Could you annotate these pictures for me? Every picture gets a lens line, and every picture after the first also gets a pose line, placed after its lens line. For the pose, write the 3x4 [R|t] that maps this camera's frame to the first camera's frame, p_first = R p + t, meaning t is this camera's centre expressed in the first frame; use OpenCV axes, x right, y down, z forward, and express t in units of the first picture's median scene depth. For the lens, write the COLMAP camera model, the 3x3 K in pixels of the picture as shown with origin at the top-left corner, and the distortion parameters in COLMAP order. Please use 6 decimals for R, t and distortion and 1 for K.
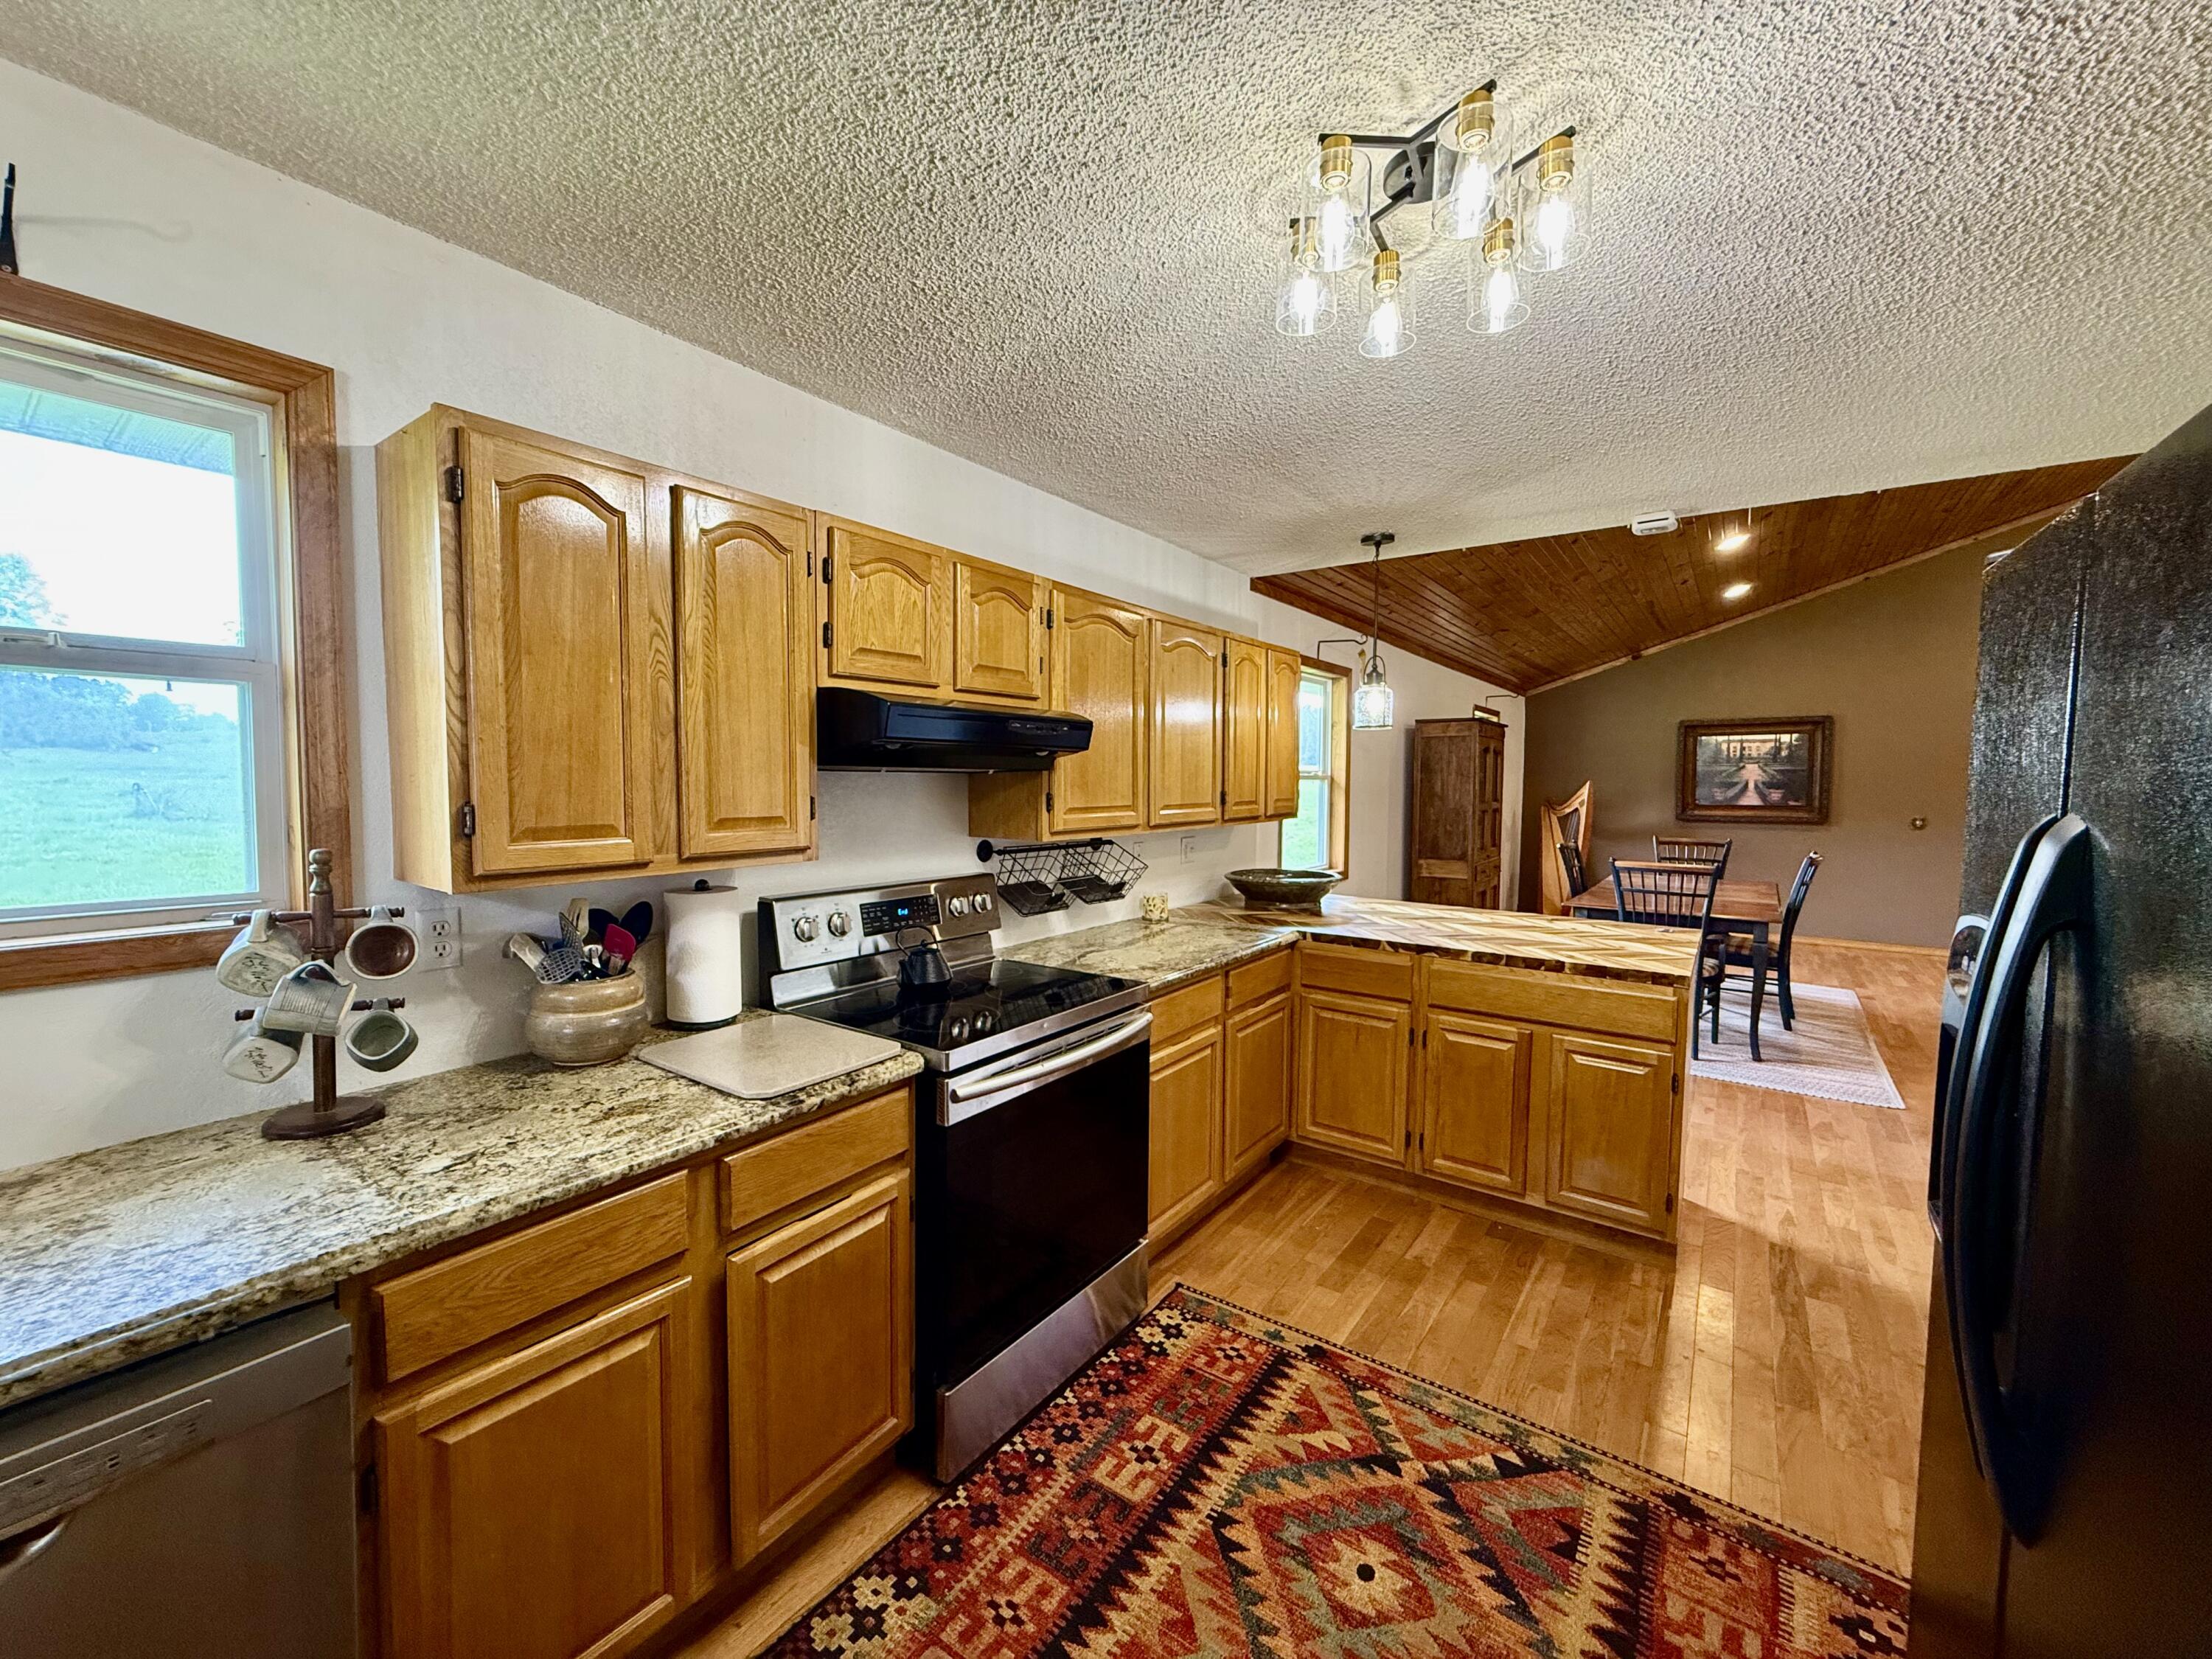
lens RADIAL K [[880.0, 0, 1102.5], [0, 880.0, 826.4], [0, 0, 1]] dist [-0.001561, 0.000478]
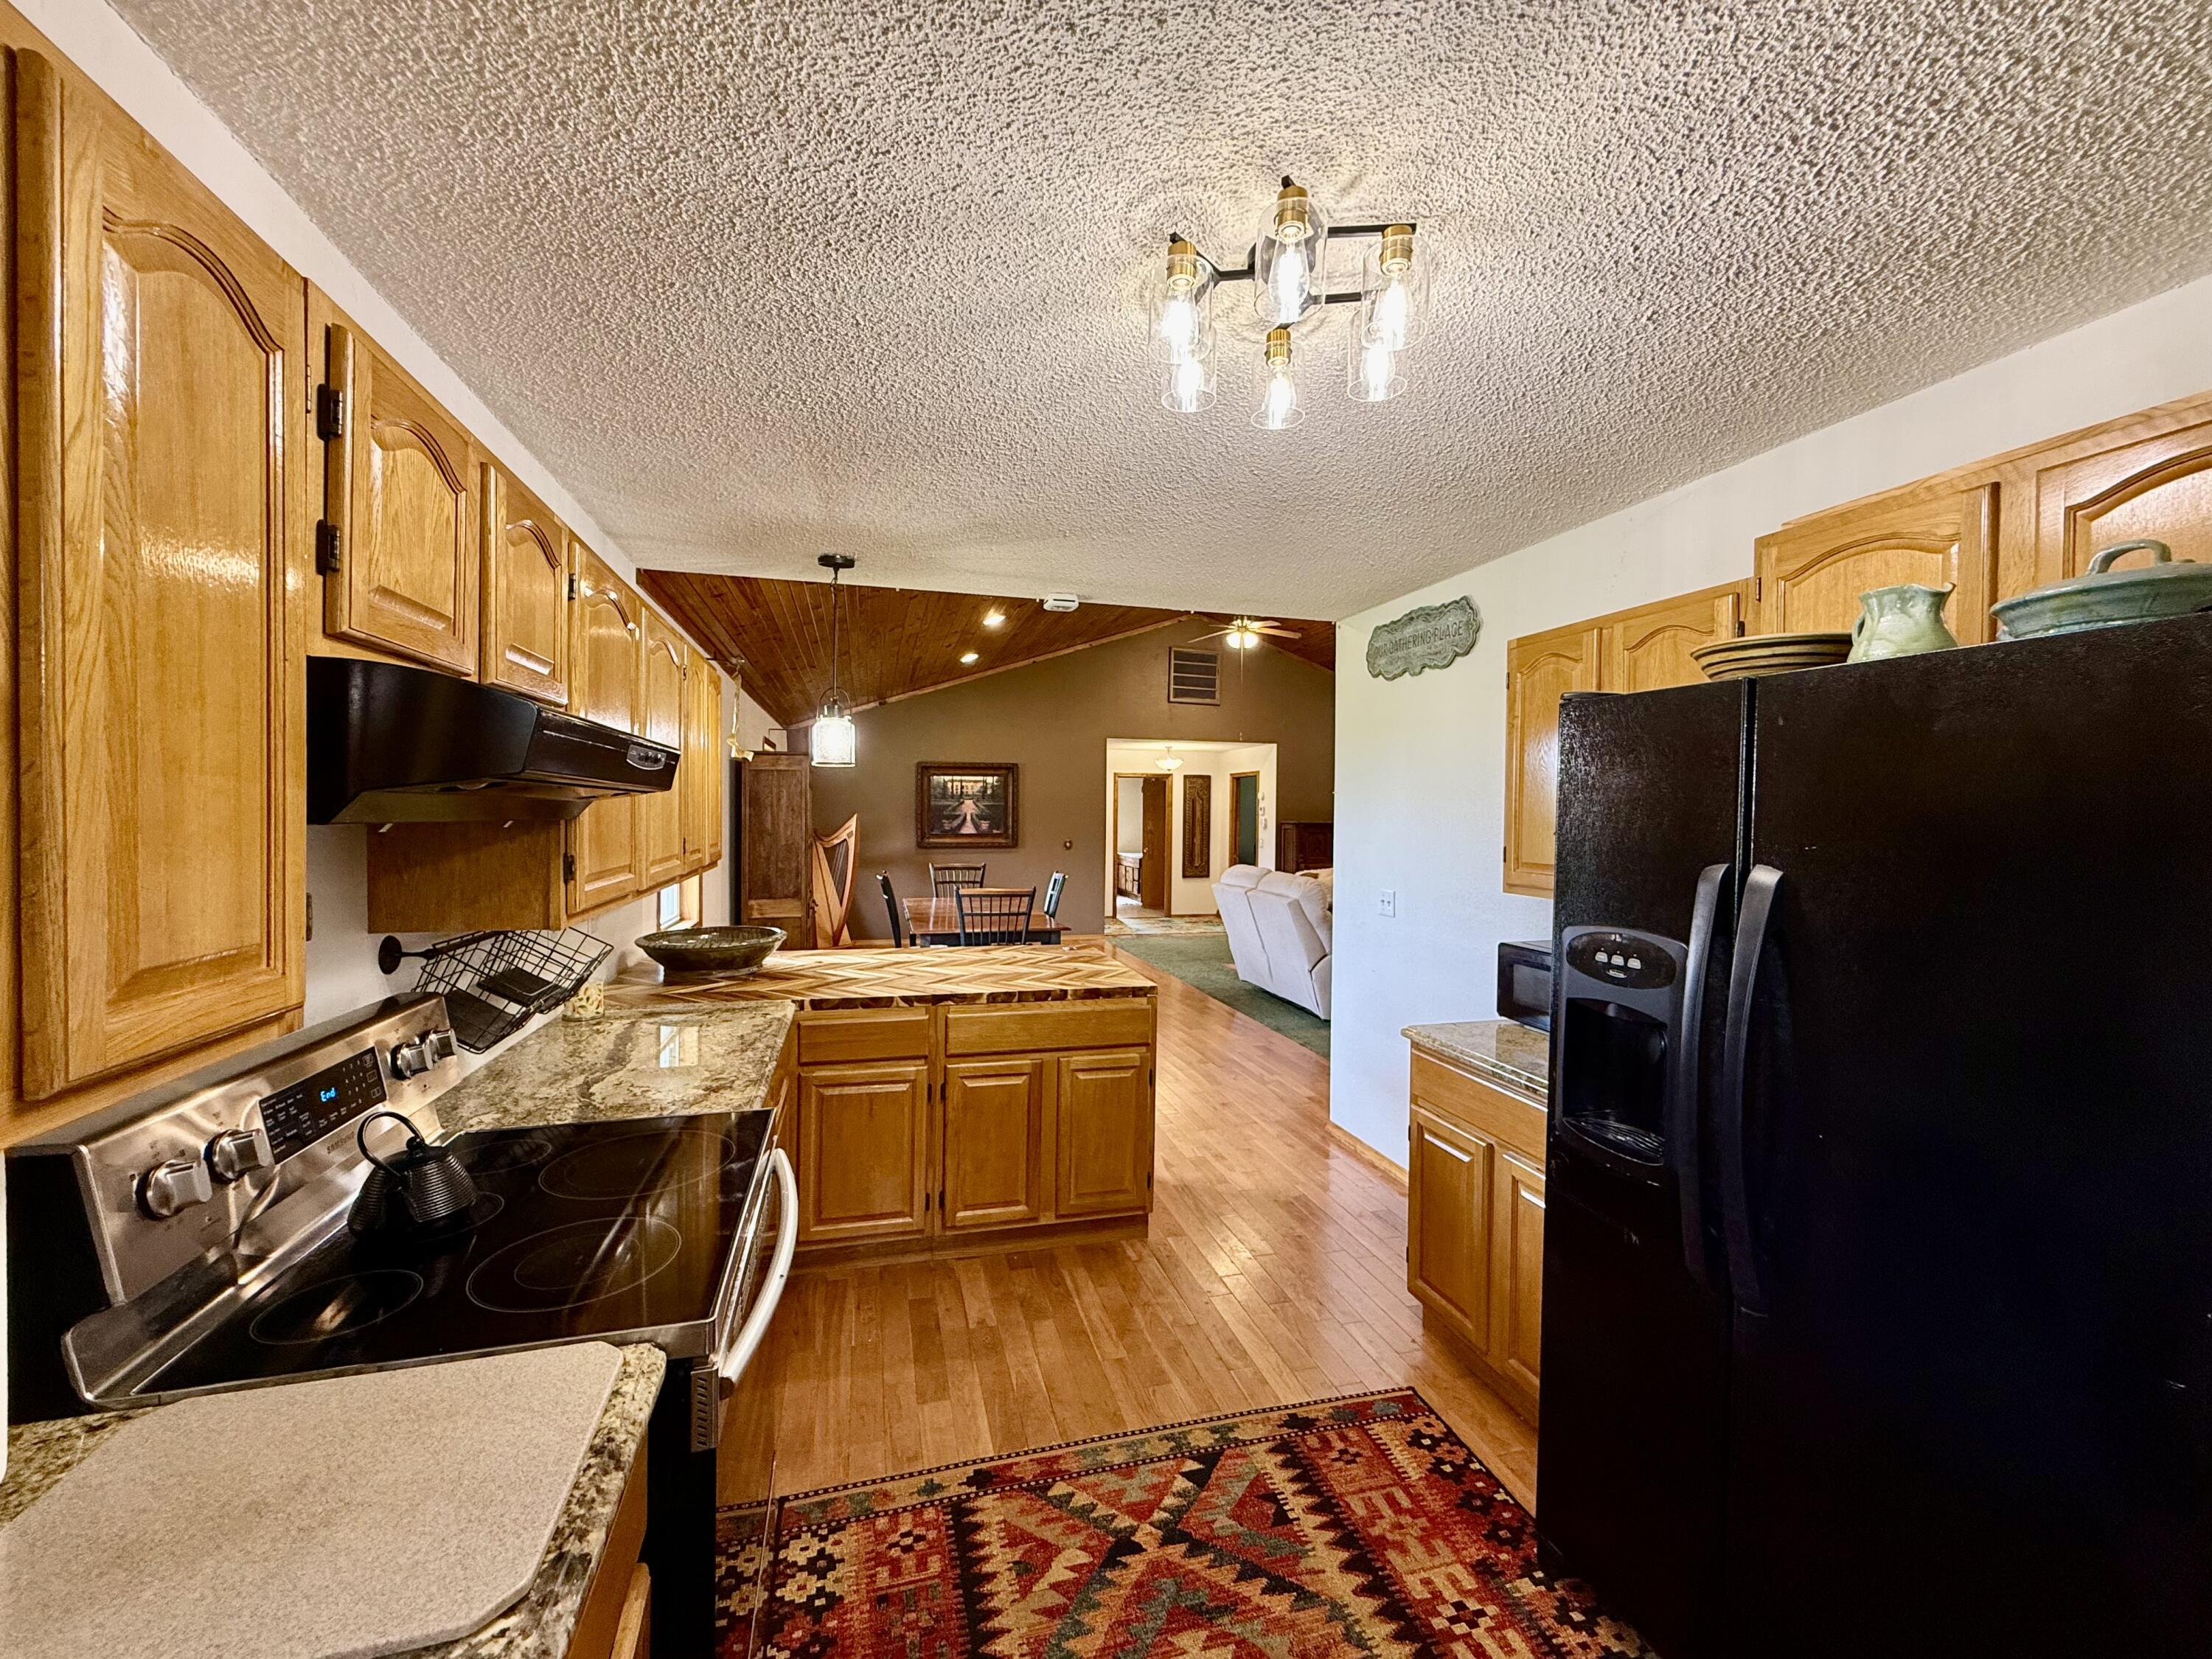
lens RADIAL K [[880.0, 0, 1102.8], [0, 880.0, 825.9], [0, 0, 1]] dist [-0.001561, 0.000478]
pose [[0.627508, -0.012151, 0.778515, -0.427055], [0.036855, 0.999221, -0.014111, -0.046782], [-0.777738, 0.037547, 0.627467, 0.389481]]
